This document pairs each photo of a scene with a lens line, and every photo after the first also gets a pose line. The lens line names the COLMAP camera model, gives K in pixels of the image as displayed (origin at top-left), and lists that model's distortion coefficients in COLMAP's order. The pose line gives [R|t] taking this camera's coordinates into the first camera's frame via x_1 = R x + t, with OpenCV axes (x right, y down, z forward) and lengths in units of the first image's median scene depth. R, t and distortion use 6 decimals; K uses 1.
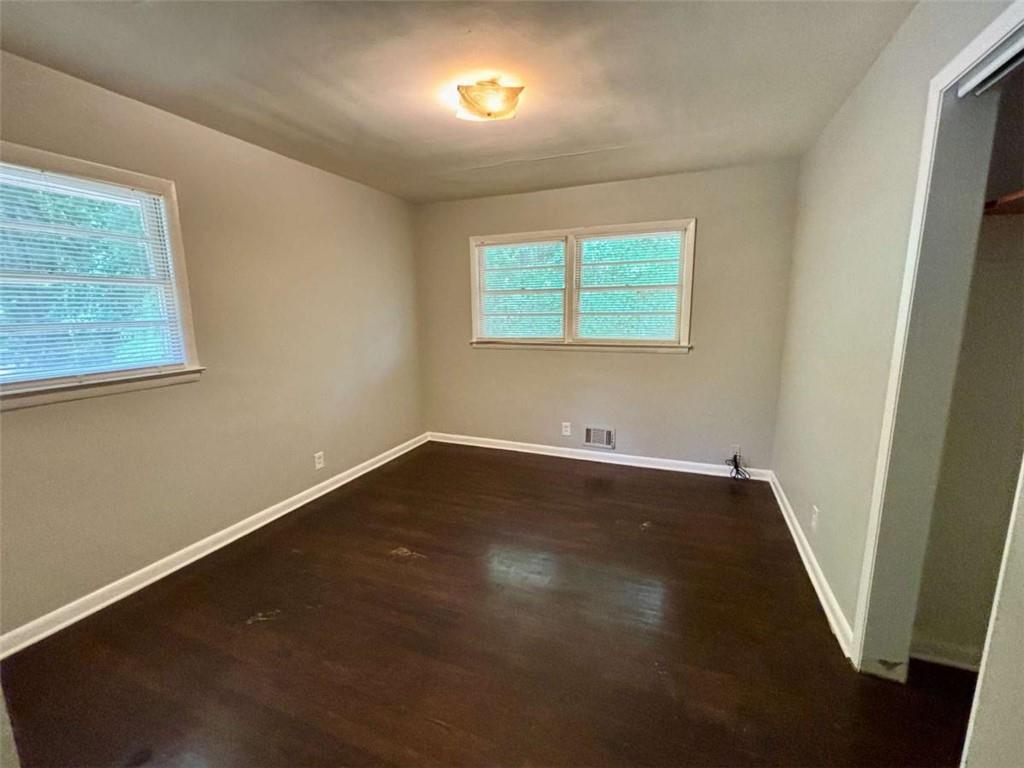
lens RADIAL K [[437.9, 0, 512.0], [0, 437.9, 384.0], [0, 0, 1]] dist [-0.002742, -0.000152]
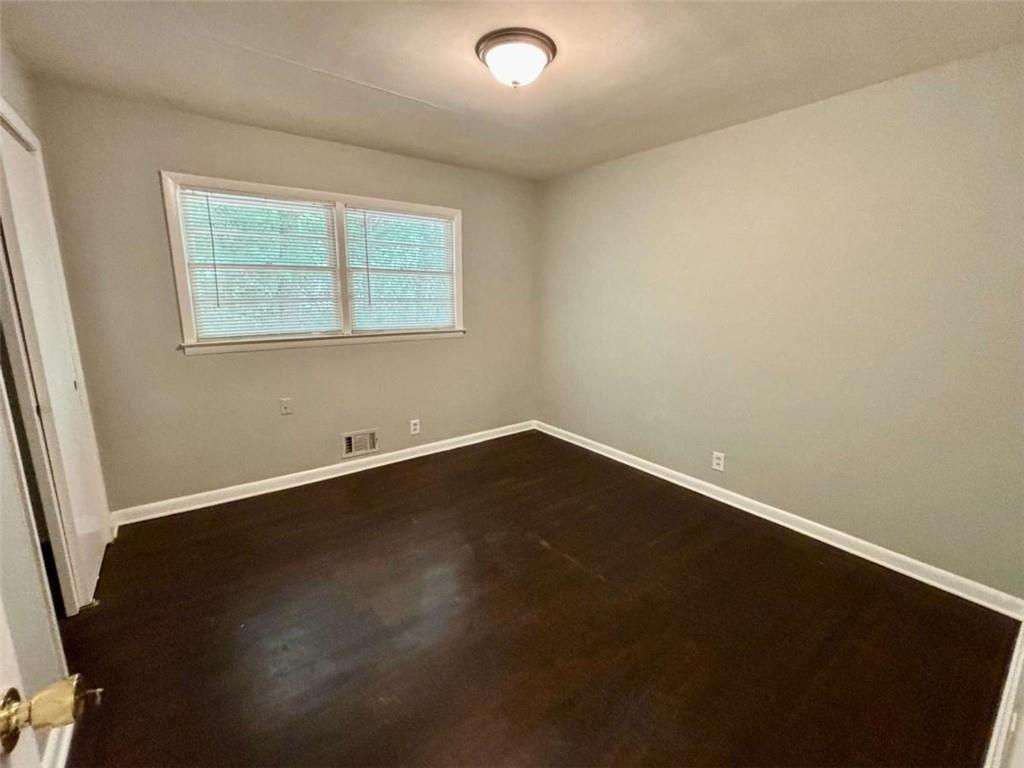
lens RADIAL K [[437.9, 0, 512.0], [0, 437.9, 384.0], [0, 0, 1]] dist [-0.002742, -0.000152]
pose [[0.491161, -0.156623, 0.856872, -0.435308], [0.138963, 0.985193, 0.100424, -0.044581], [-0.859913, 0.069749, 0.505653, 0.337215]]
